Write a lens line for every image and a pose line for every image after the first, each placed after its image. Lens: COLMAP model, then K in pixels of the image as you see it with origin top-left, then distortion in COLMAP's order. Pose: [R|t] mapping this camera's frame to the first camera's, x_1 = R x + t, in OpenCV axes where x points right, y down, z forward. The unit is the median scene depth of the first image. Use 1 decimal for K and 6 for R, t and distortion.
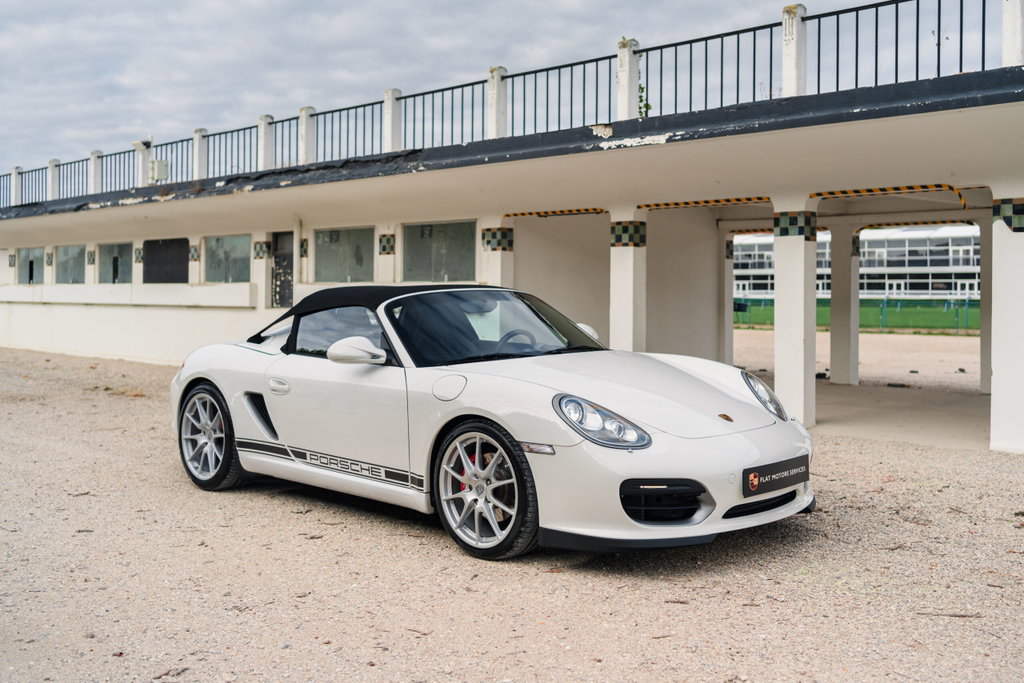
lens RADIAL K [[1075.9, 0, 542.8], [0, 1075.9, 282.3], [0, 0, 1]] dist [-0.017025, -0.006938]
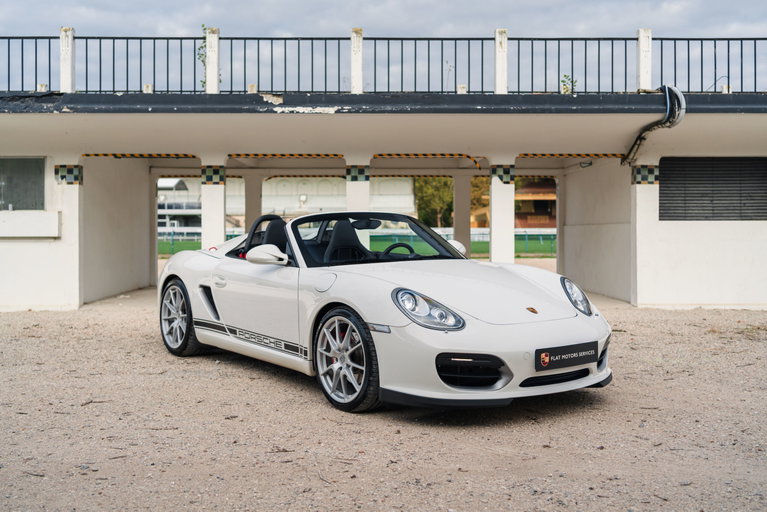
lens RADIAL K [[814.4, 0, 362.0], [0, 814.4, 235.6], [0, 0, 1]] dist [-0.007219, -0.000718]
pose [[0.709339, -0.008401, 0.704818, -0.612304], [-0.002988, 0.999884, 0.014925, 0.017100], [-0.704862, -0.012693, 0.709231, 0.194318]]
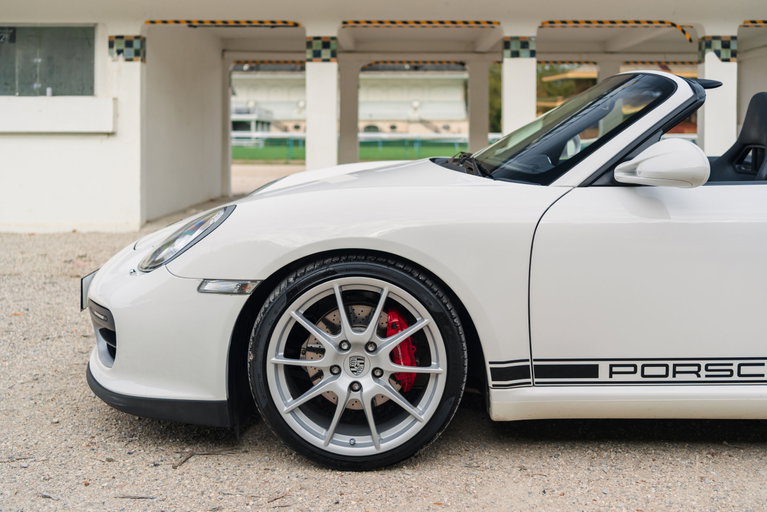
lens RADIAL K [[821.8, 0, 386.1], [0, 821.8, 142.4], [0, 0, 1]] dist [0.006616, -0.003234]
pose [[0.729411, -0.004993, 0.684057, -0.478634], [-0.007126, 0.999864, 0.014897, 0.033908], [-0.684038, -0.015740, 0.729276, 0.507655]]
